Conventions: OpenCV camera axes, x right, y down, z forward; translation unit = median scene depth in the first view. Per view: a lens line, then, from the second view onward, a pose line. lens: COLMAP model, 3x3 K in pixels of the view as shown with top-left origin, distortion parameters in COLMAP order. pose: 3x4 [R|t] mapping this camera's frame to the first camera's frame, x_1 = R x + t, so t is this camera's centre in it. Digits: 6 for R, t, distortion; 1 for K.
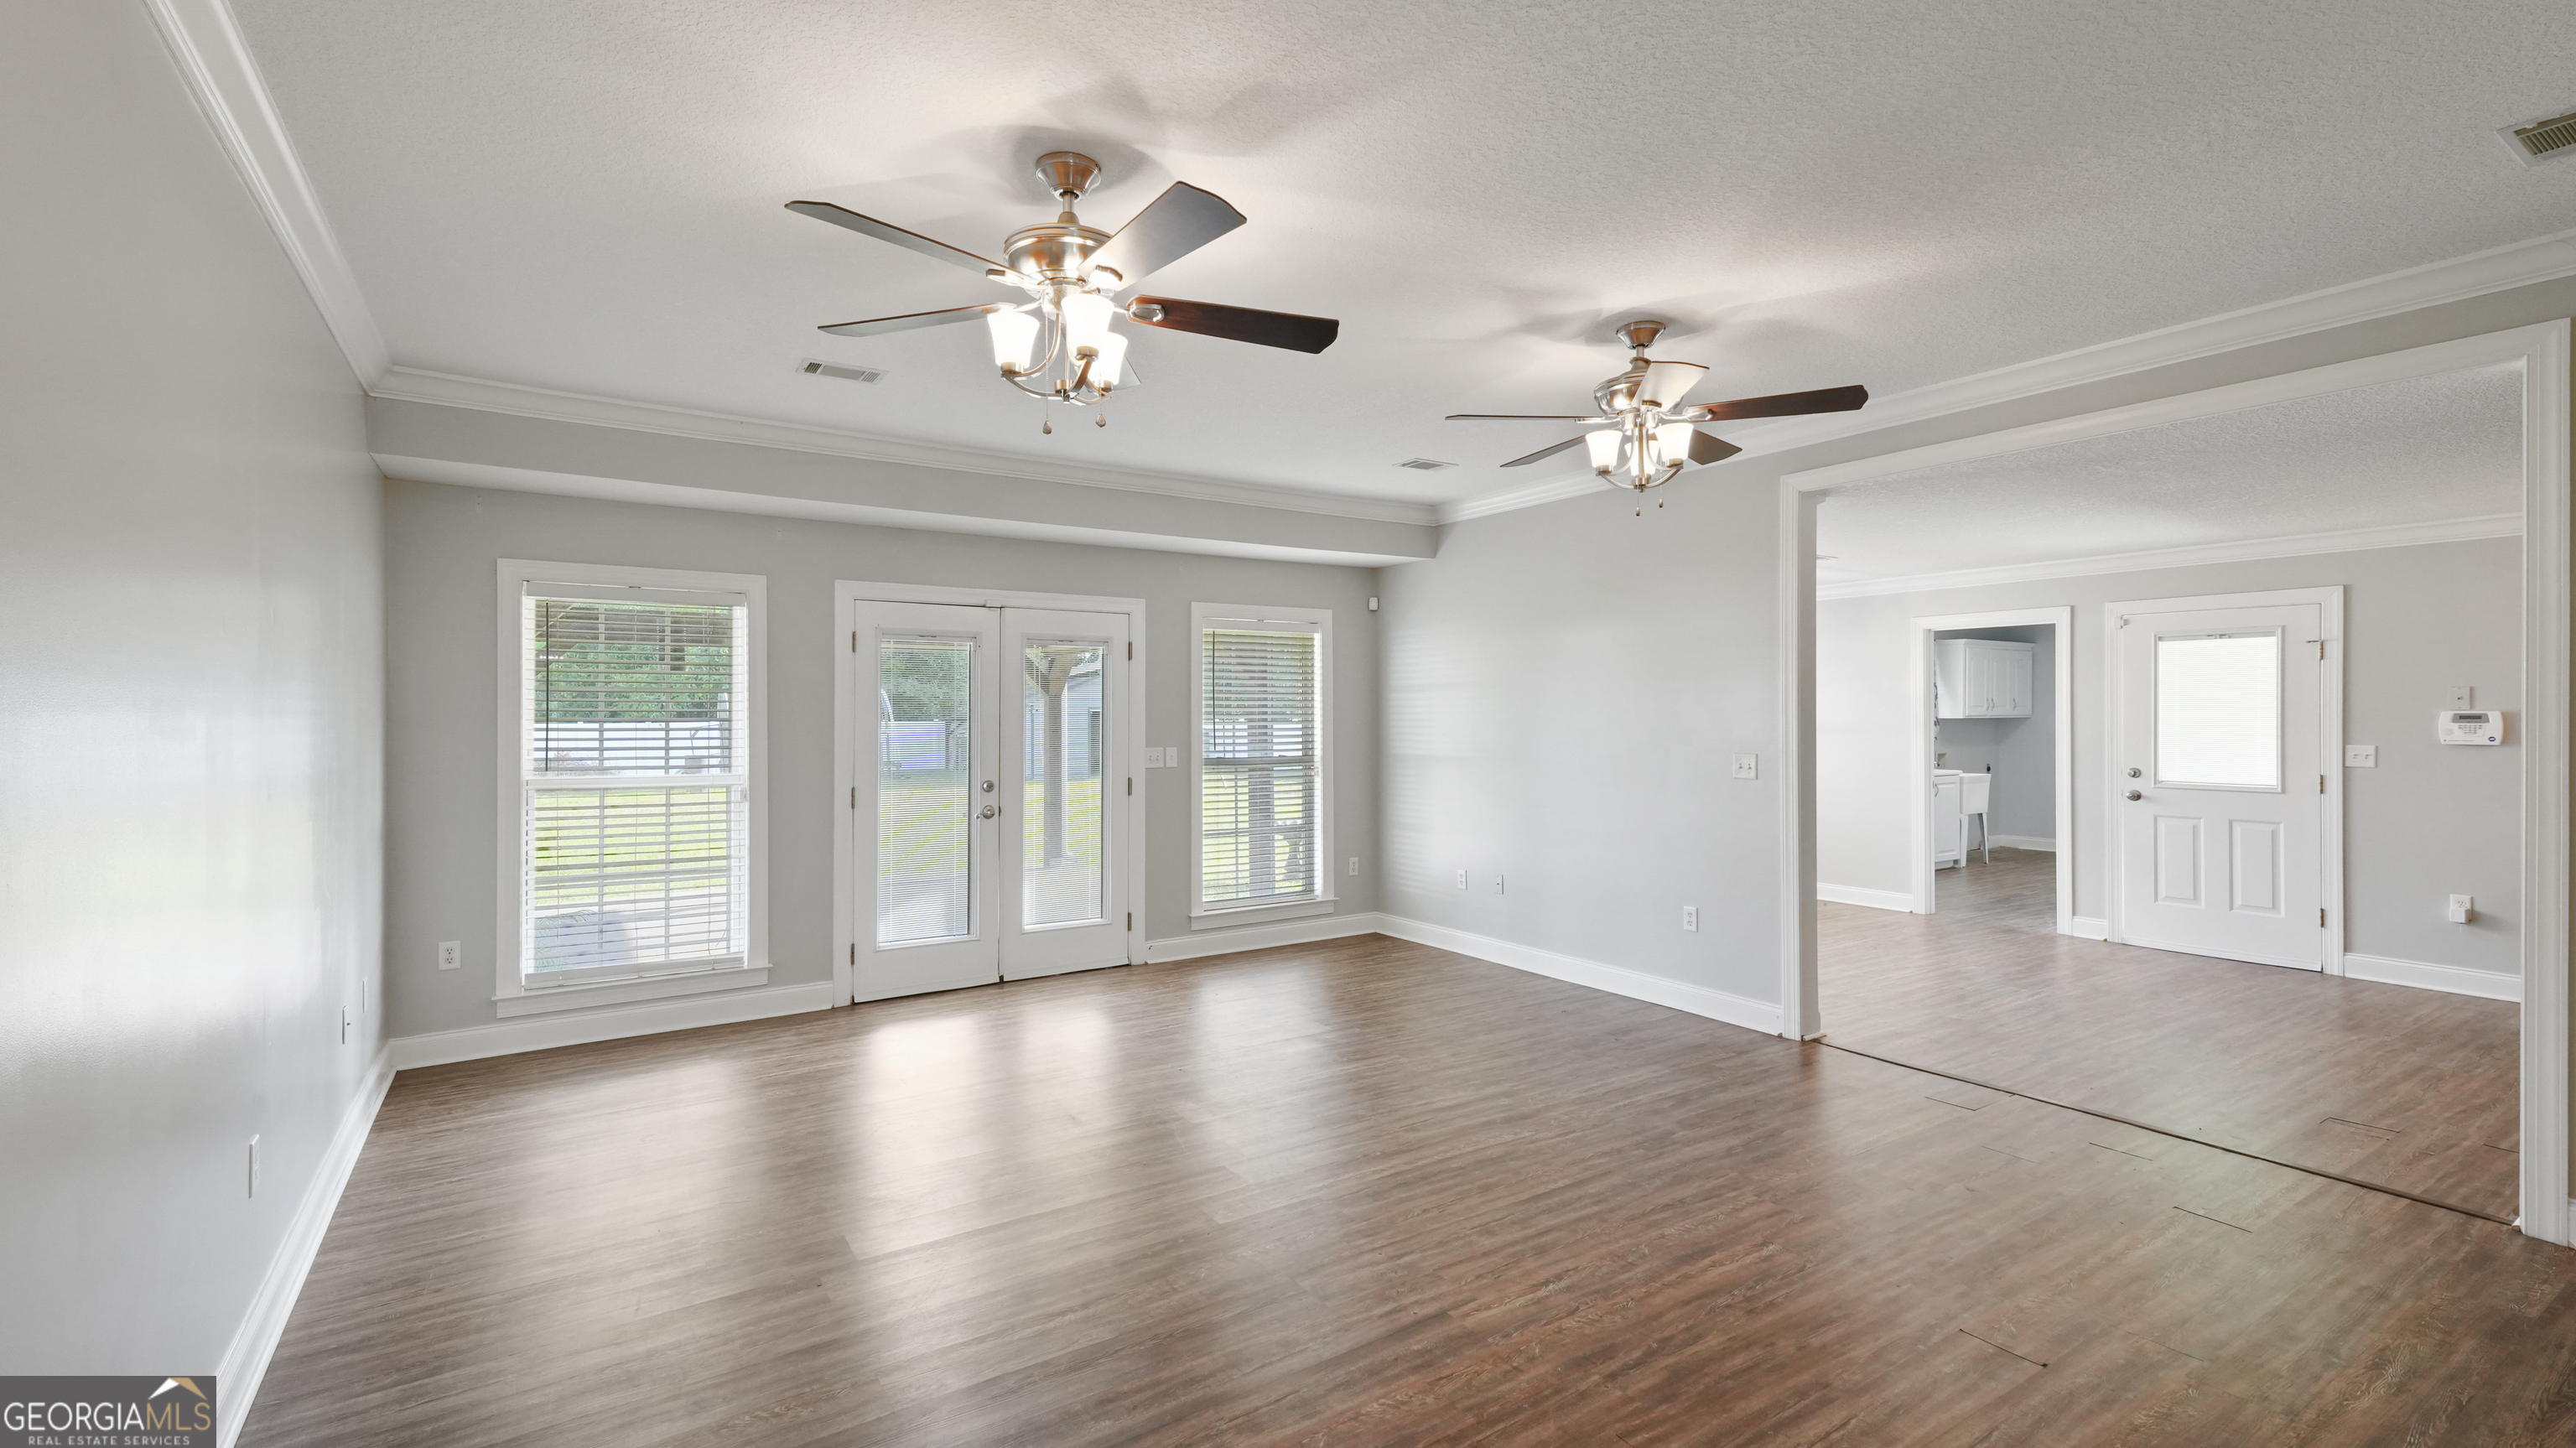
lens RADIAL K [[1076.6, 0, 1288.0], [0, 1076.6, 724.0], [0, 0, 1]] dist [0.001046, -0.000415]
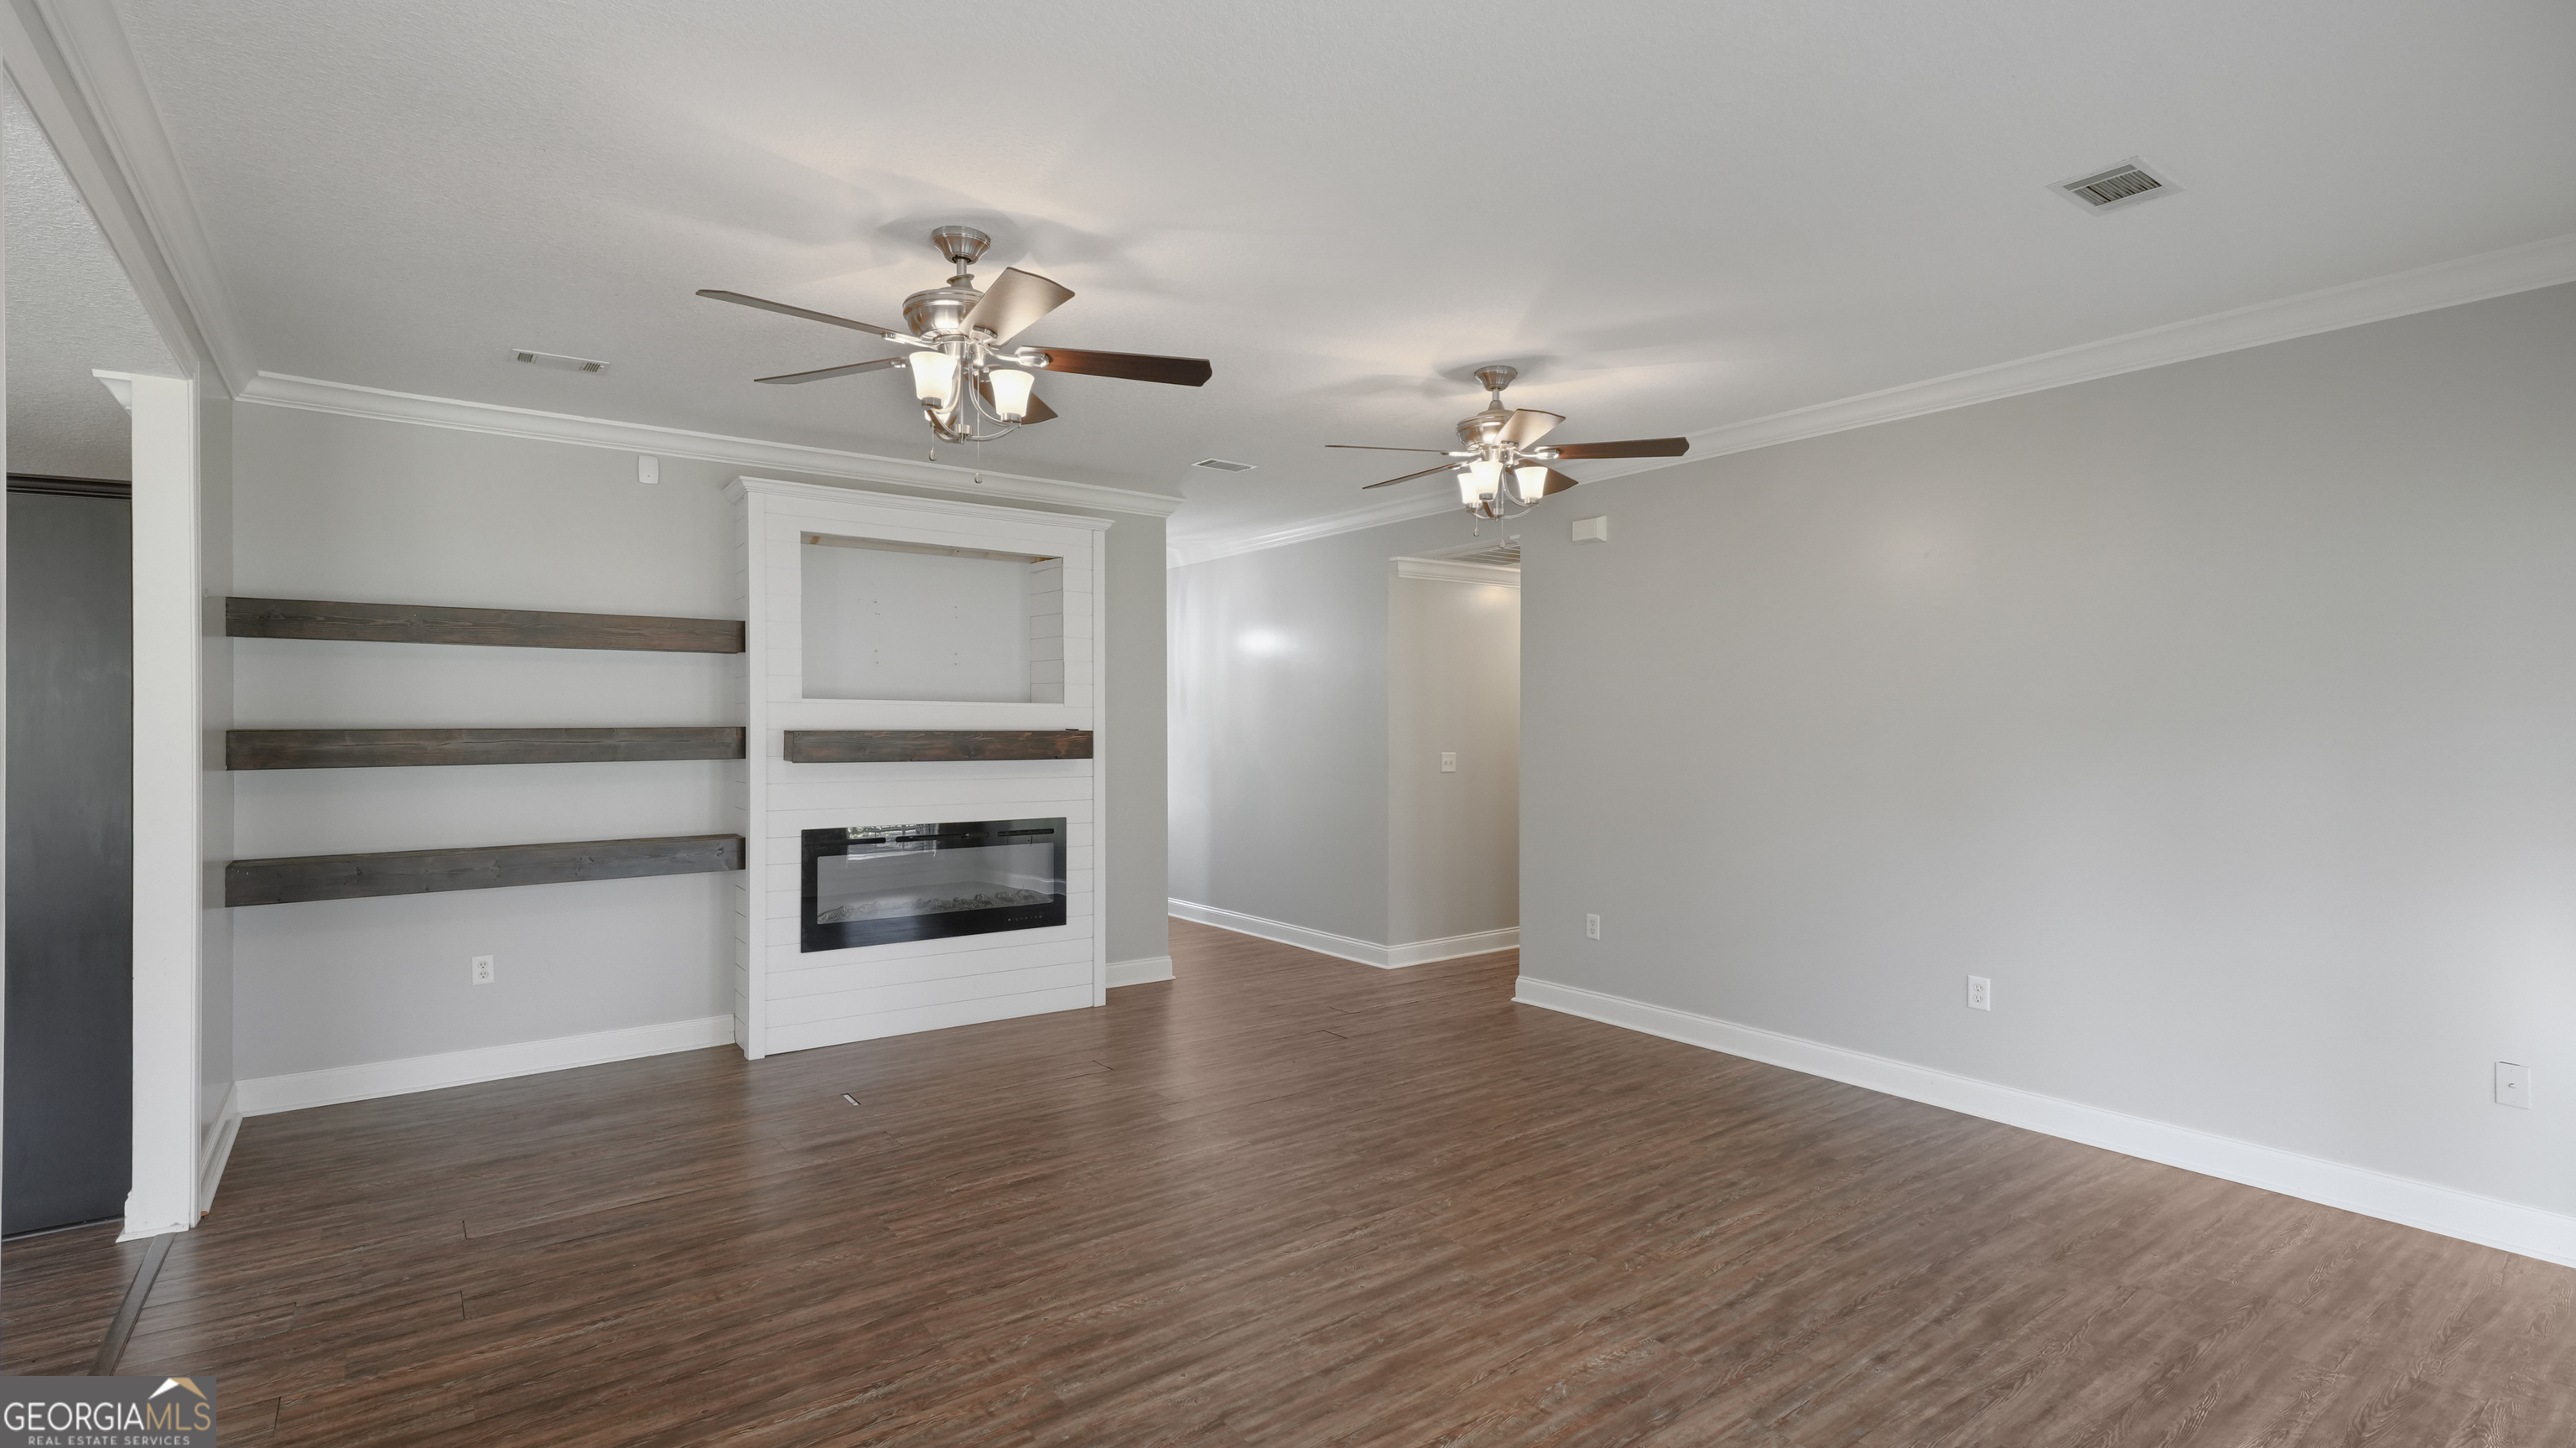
lens RADIAL K [[1204.2, 0, 1288.0], [0, 1204.2, 724.0], [0, 0, 1]] dist [0.000406, -0.000047]
pose [[-0.998441, 0.003771, -0.055681, 0.137714], [0.003064, 0.999914, 0.012776, -0.018909], [0.055725, 0.012586, -0.998367, 1.913815]]
